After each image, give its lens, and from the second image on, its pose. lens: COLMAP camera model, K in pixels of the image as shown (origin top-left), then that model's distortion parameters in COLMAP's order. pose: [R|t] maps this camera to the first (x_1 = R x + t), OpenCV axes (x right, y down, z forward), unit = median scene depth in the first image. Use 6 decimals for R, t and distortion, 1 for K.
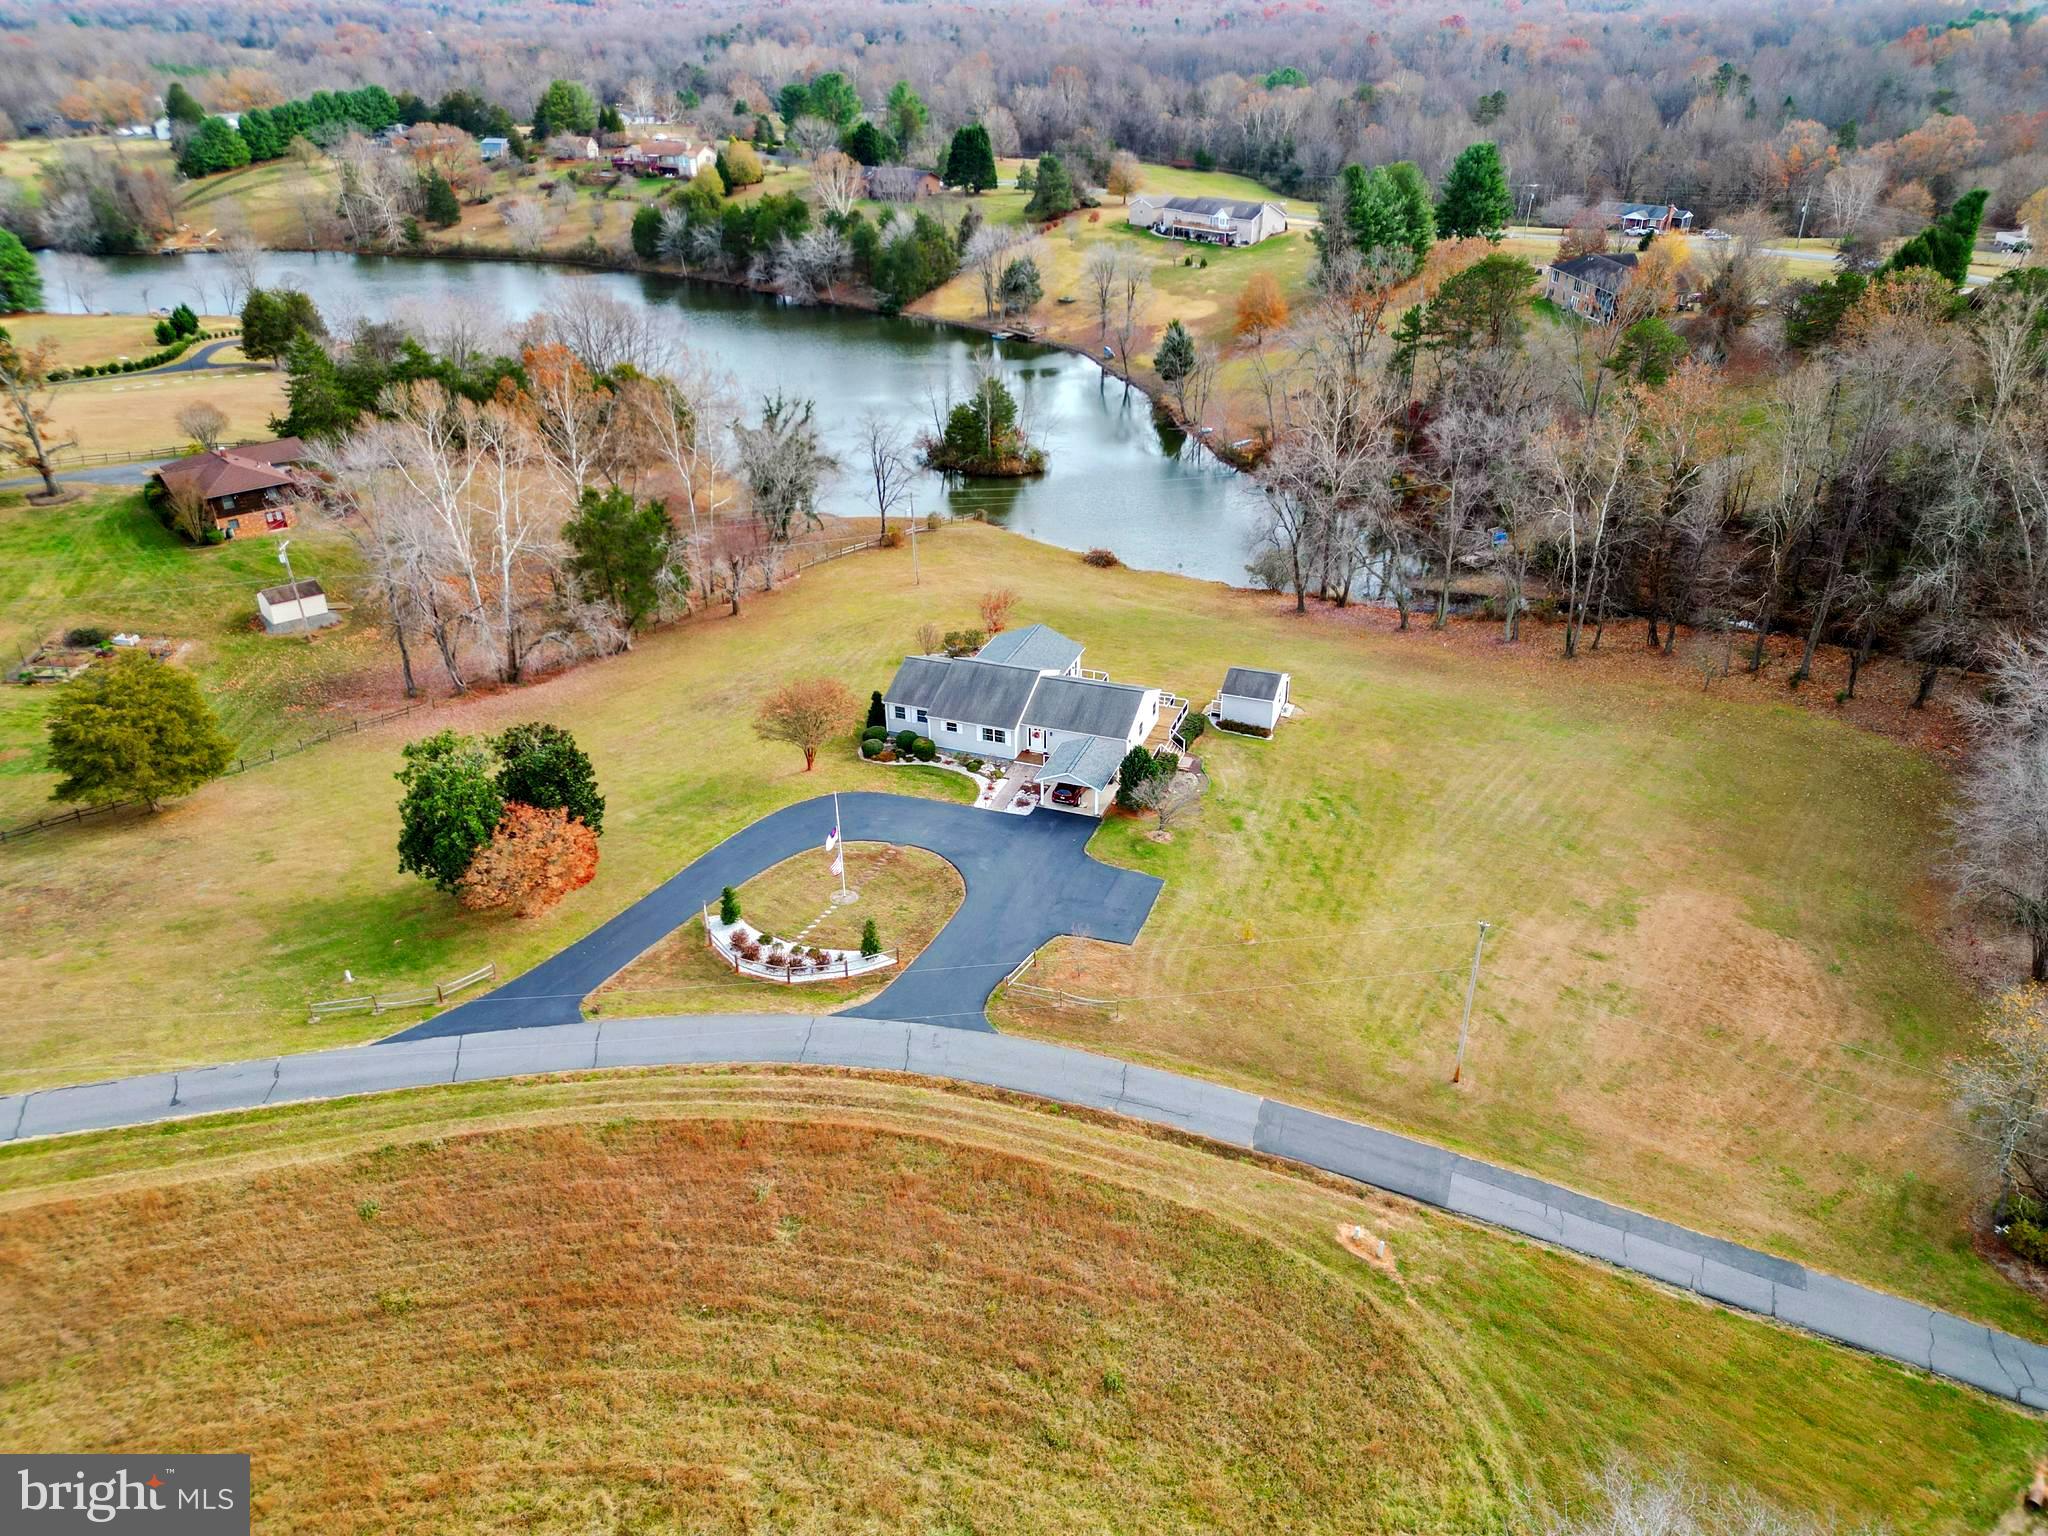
lens RADIAL K [[1431.6, 0, 1024.0], [0, 1431.6, 768.0], [0, 0, 1]] dist [0.090692, -0.053150]
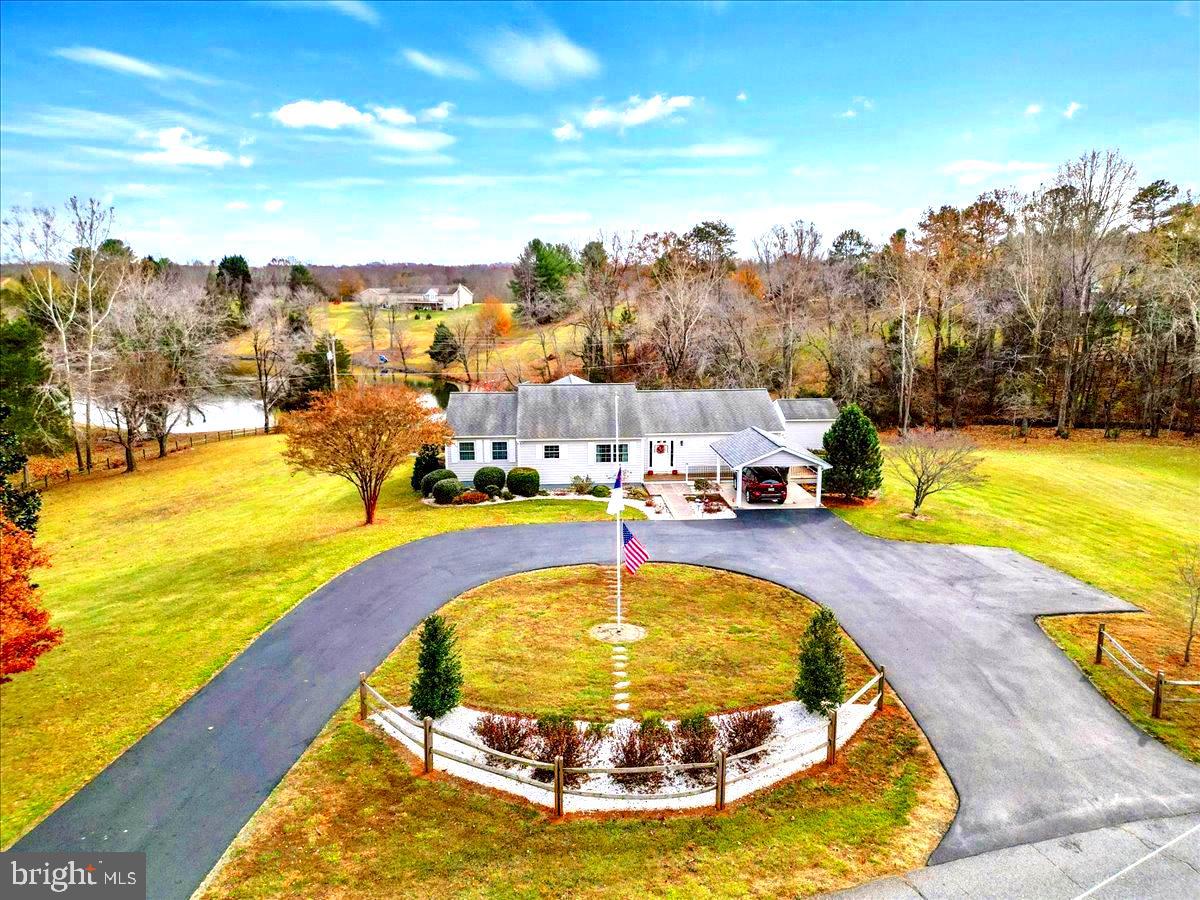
lens RADIAL K [[838.8, 0, 600.0], [0, 838.8, 450.0], [0, 0, 1]] dist [0.090692, -0.053150]
pose [[0.912051, -0.075400, 0.403085, -0.205243], [0.189843, 0.948909, -0.252054, 0.086055], [-0.363486, 0.306409, 0.879768, 0.612210]]
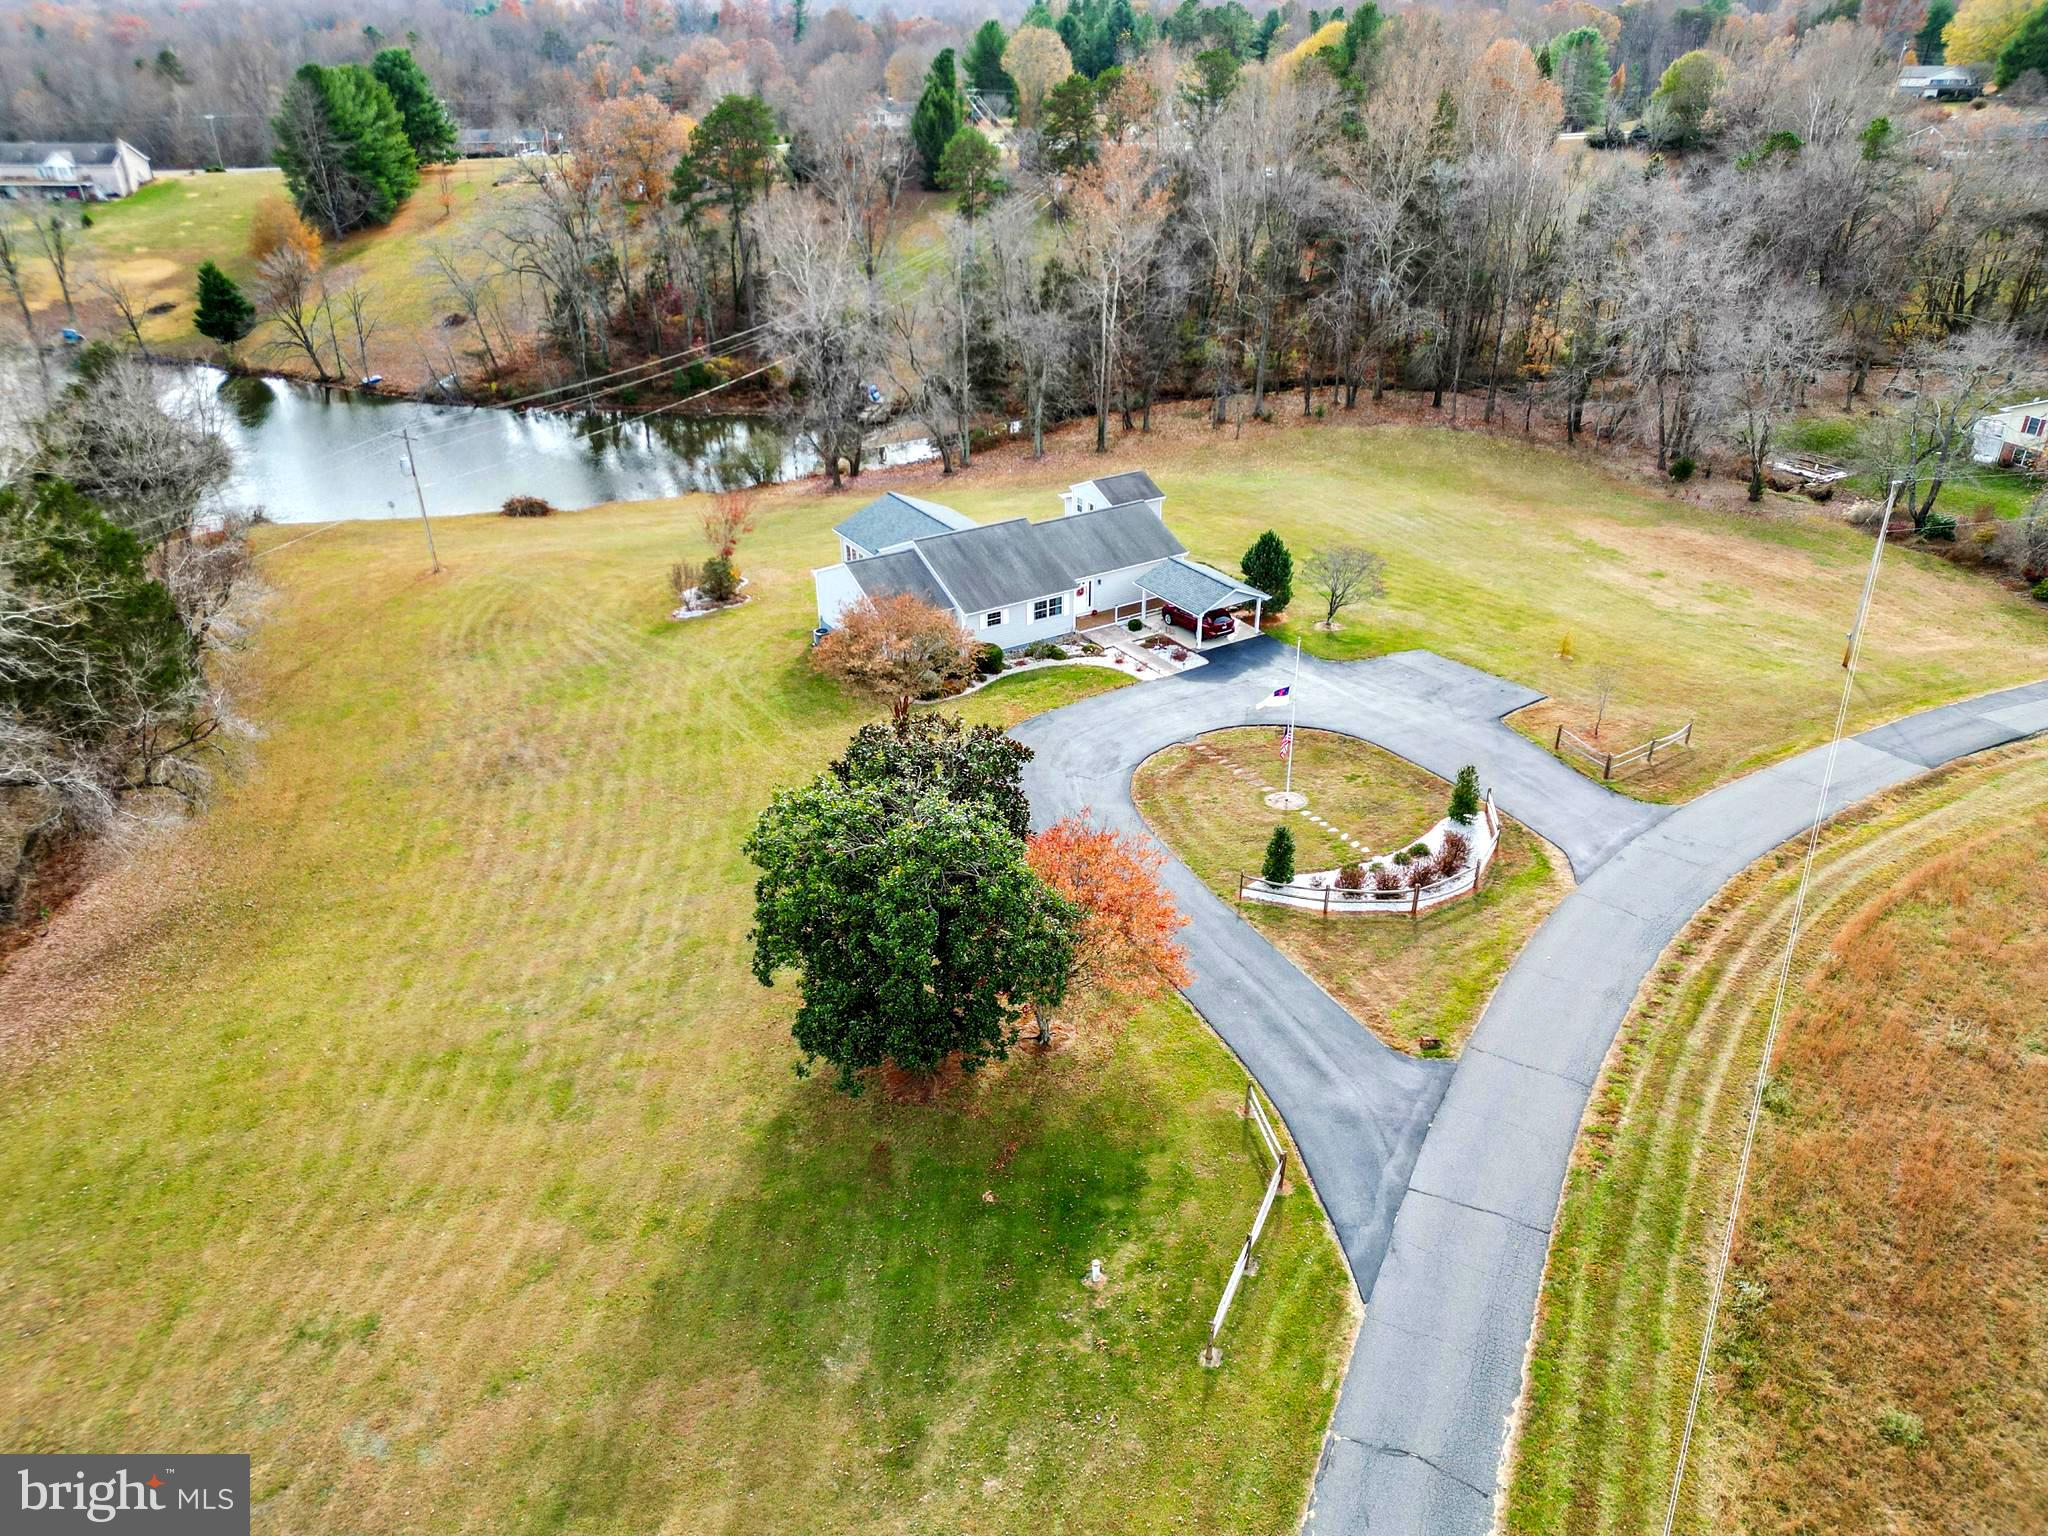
lens RADIAL K [[1431.6, 0, 1024.0], [0, 1431.6, 768.0], [0, 0, 1]] dist [0.090692, -0.053150]
pose [[0.623580, -0.367352, 0.690072, -0.560977], [0.377544, 0.914467, 0.145640, -0.059214], [-0.684549, 0.169715, 0.708935, 0.505506]]
